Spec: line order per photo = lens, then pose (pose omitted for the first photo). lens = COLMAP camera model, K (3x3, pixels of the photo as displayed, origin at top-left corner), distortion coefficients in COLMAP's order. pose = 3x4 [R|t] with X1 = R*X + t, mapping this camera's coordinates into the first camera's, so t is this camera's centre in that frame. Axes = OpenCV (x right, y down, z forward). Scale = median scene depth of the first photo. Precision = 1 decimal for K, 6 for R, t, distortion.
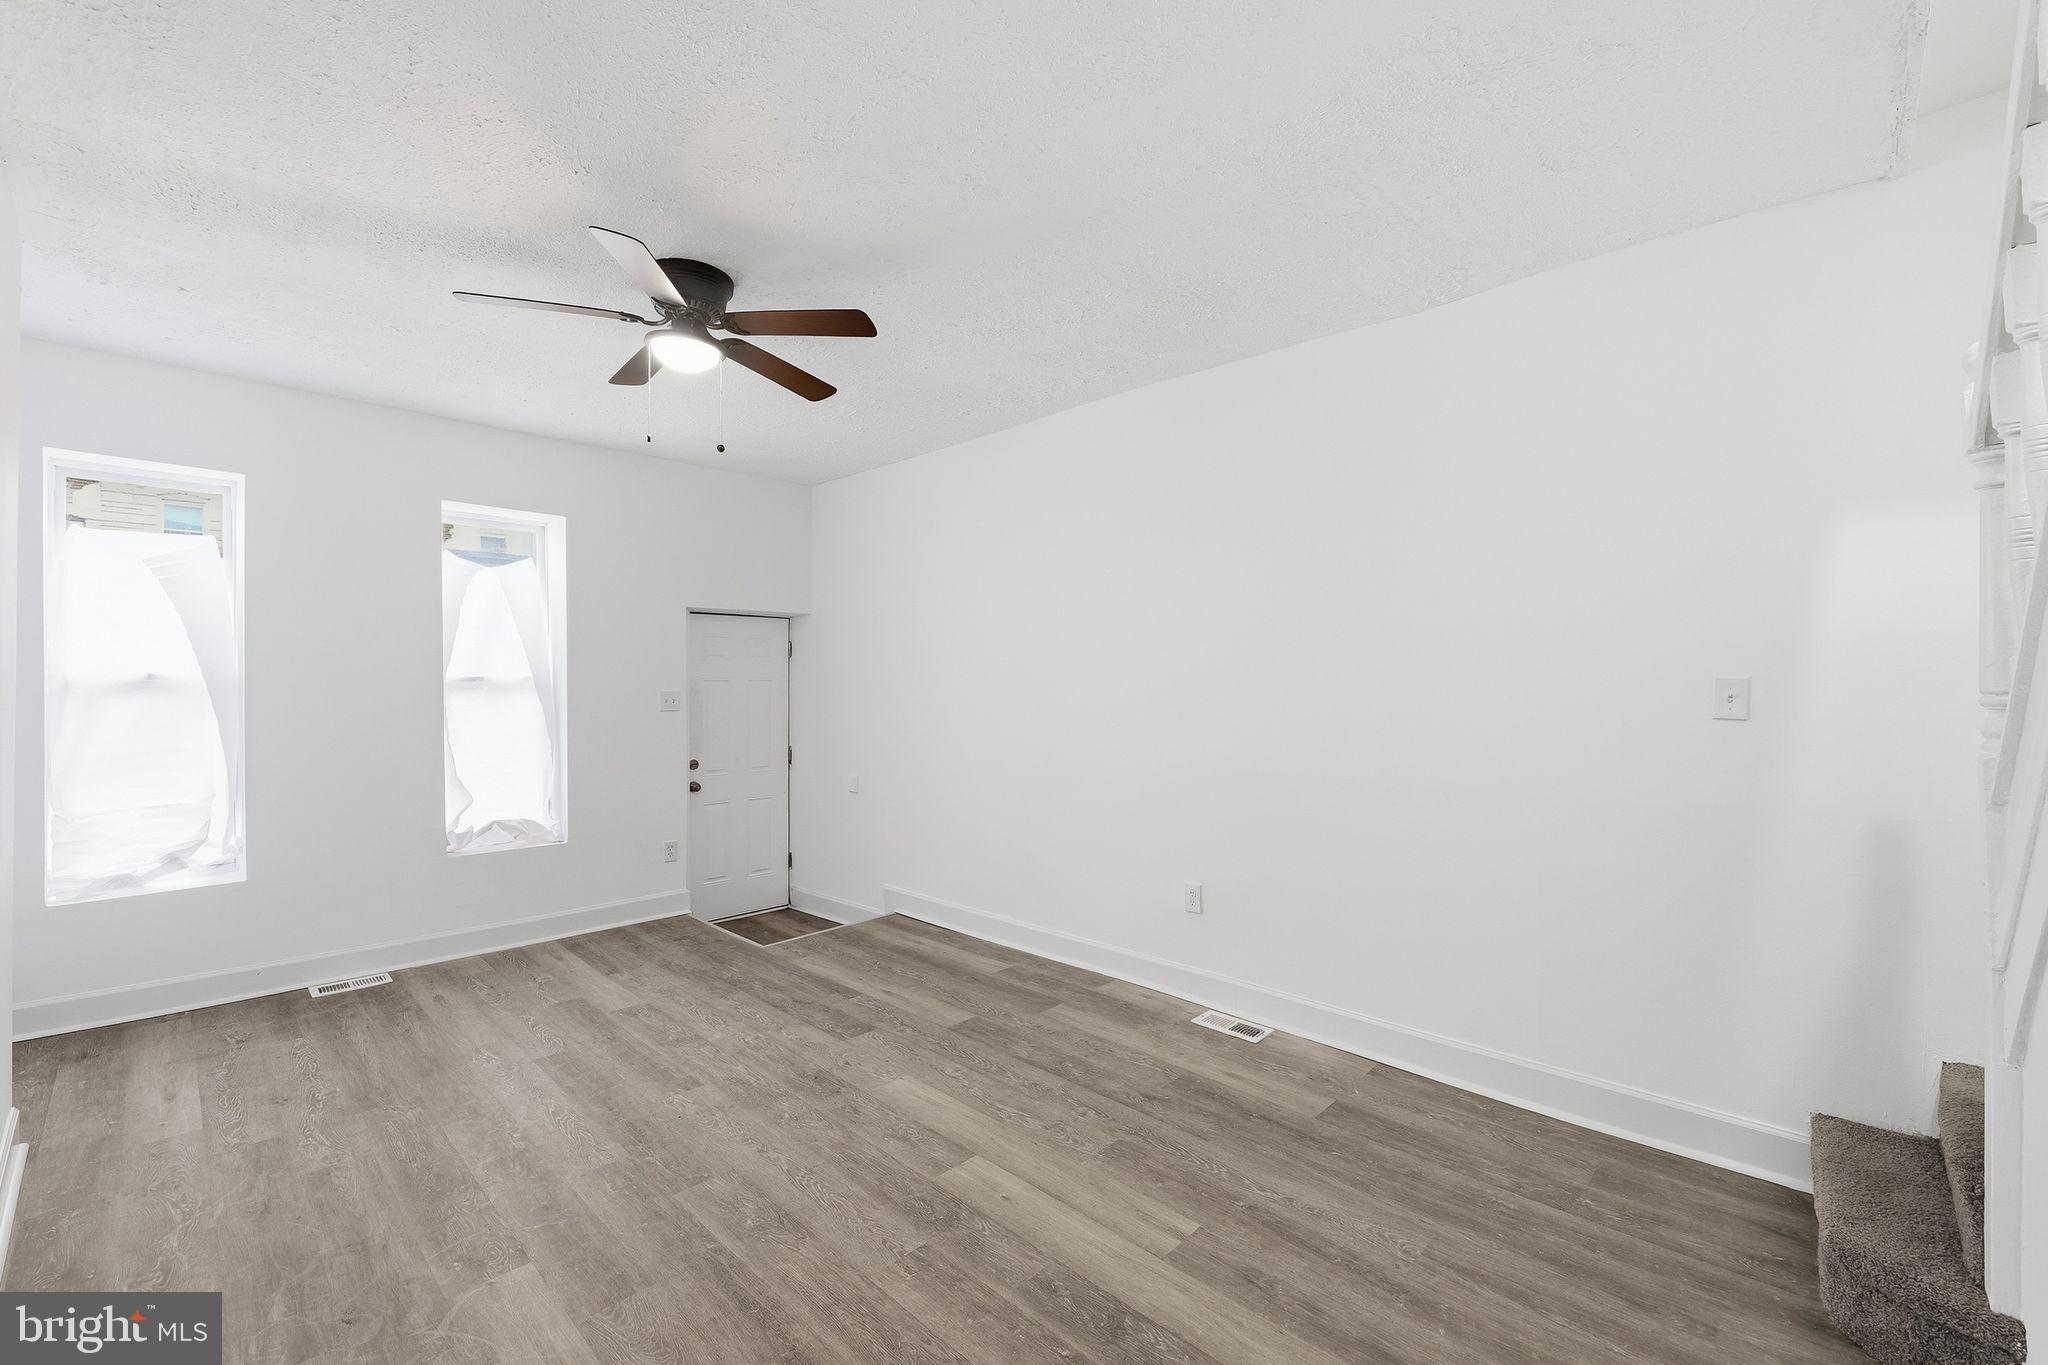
lens RADIAL K [[853.7, 0, 1009.4], [0, 853.7, 695.7], [0, 0, 1]] dist [-0.010820, 0.000437]
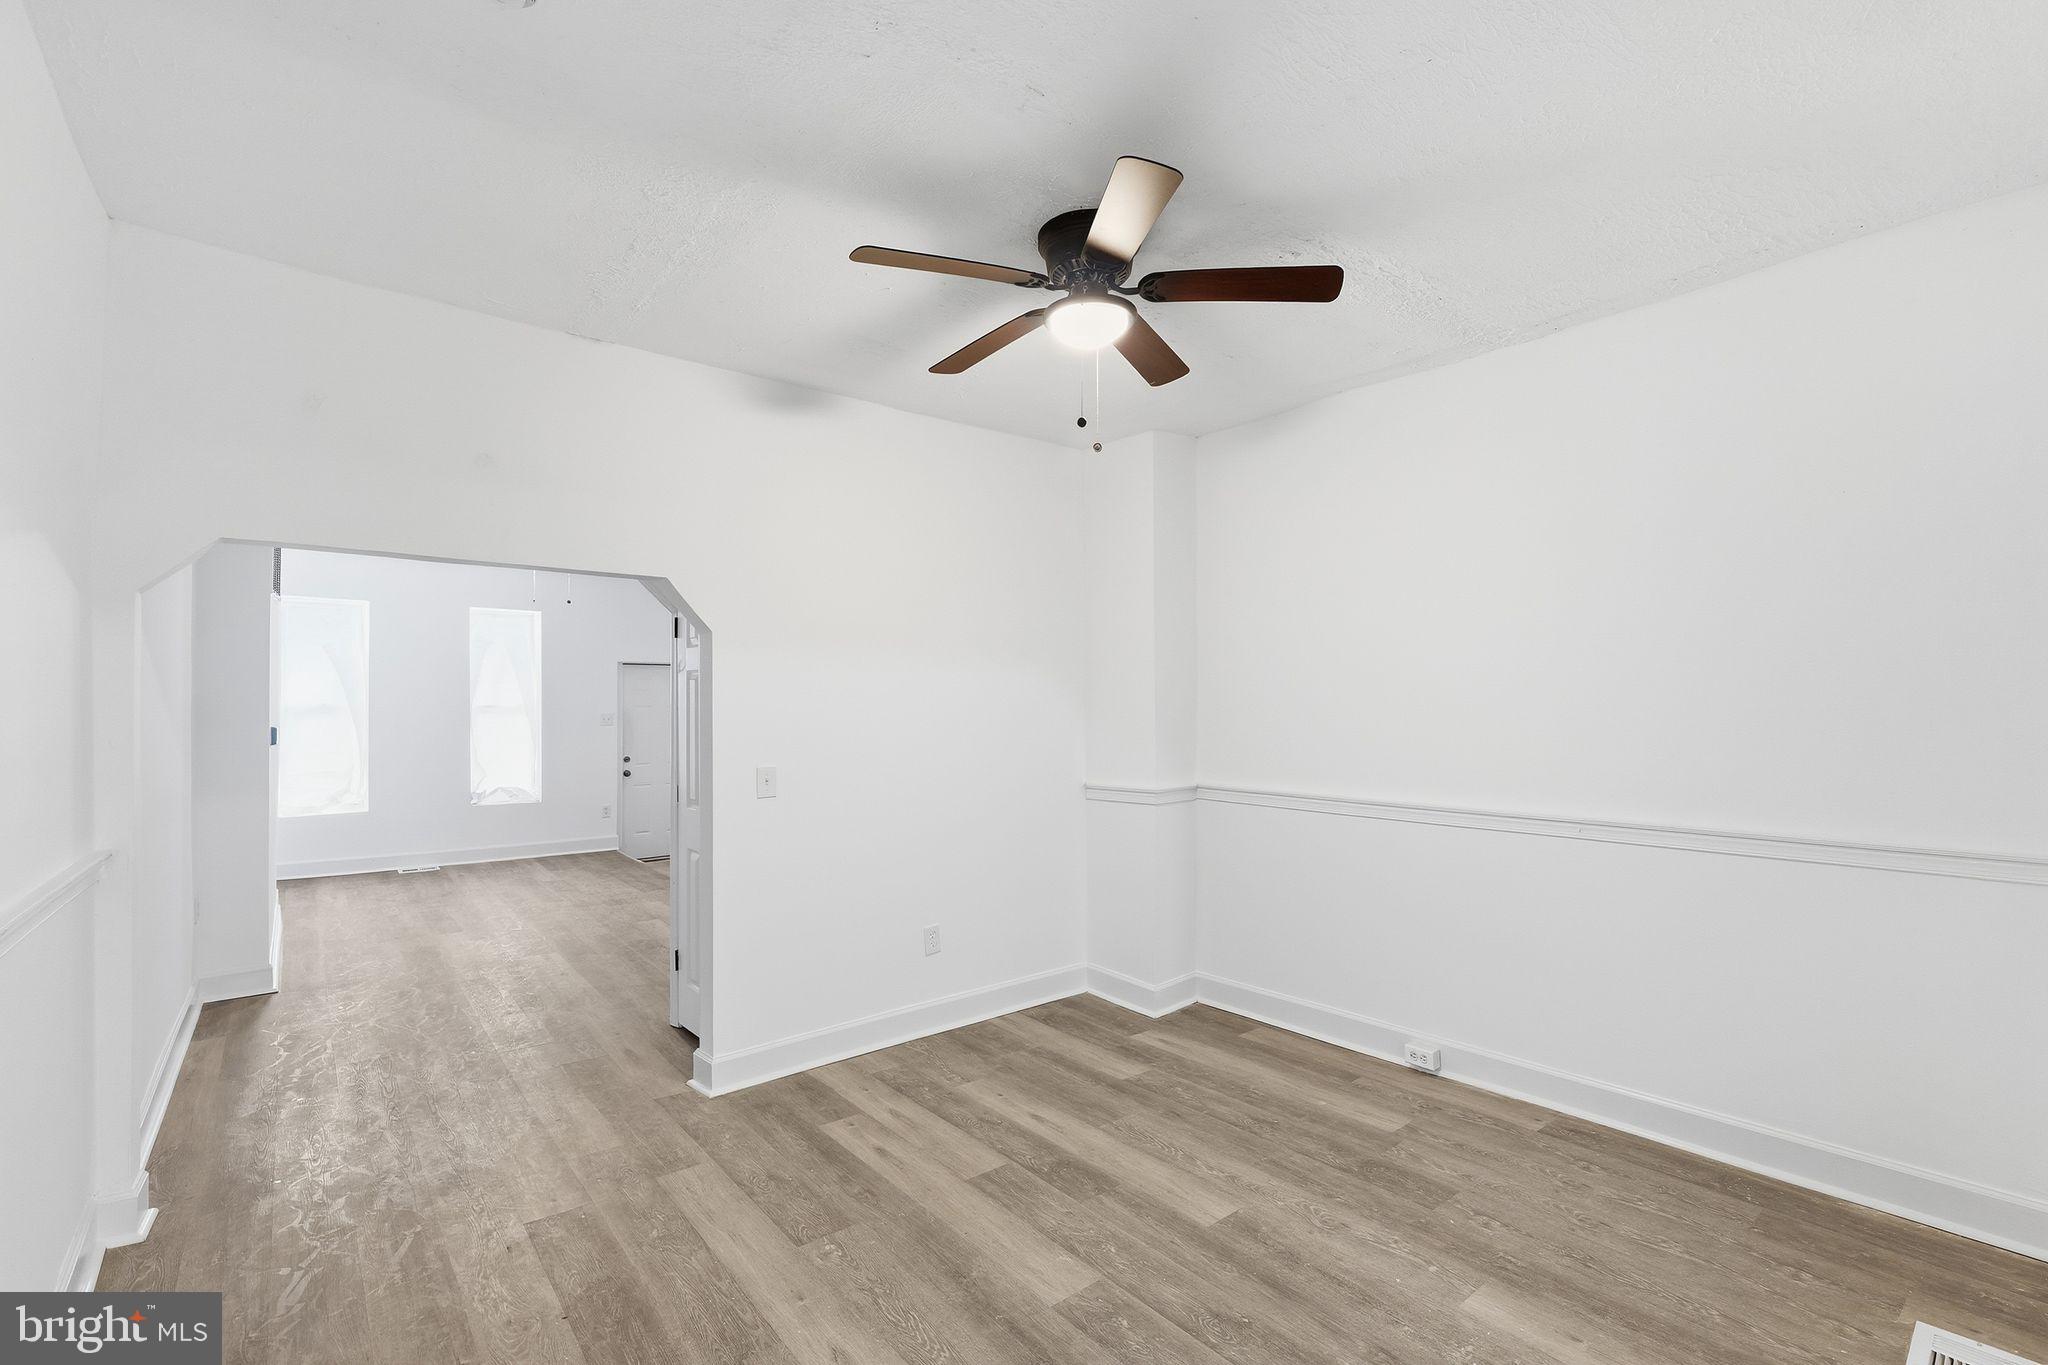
lens RADIAL K [[918.7, 0, 1022.5], [0, 918.7, 712.2], [0, 0, 1]] dist [-0.001717, -0.000453]
pose [[0.992488, 0.002804, -0.122309, 0.747086], [-0.003518, 0.999978, -0.005618, -0.000785], [0.122290, 0.006006, 0.992476, -0.802382]]
